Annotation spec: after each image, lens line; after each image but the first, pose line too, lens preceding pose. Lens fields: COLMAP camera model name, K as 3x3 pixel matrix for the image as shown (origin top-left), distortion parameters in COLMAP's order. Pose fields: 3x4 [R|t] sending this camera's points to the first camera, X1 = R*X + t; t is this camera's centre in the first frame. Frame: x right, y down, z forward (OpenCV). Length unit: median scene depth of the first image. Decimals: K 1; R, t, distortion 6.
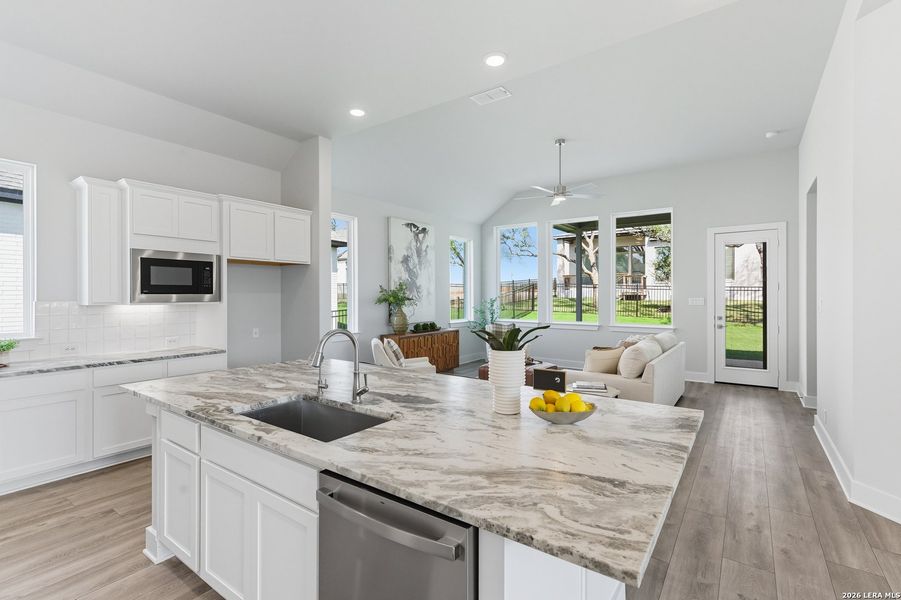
lens RADIAL K [[416.0, 0, 450.2], [0, 416.0, 298.3], [0, 0, 1]] dist [0.000207, 0.000065]
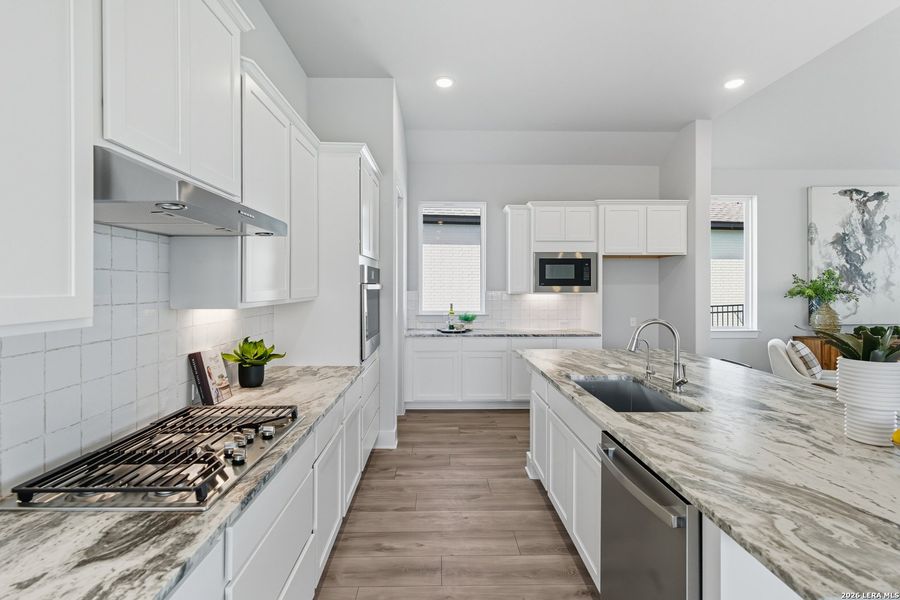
lens RADIAL K [[420.2, 0, 449.7], [0, 420.2, 292.1], [0, 0, 1]] dist [0.000558, 0.000223]
pose [[0.604950, 0.012334, -0.796168, 0.142403], [-0.006595, 0.999923, 0.010479, -0.002129], [0.796236, -0.001088, 0.604985, -0.041430]]
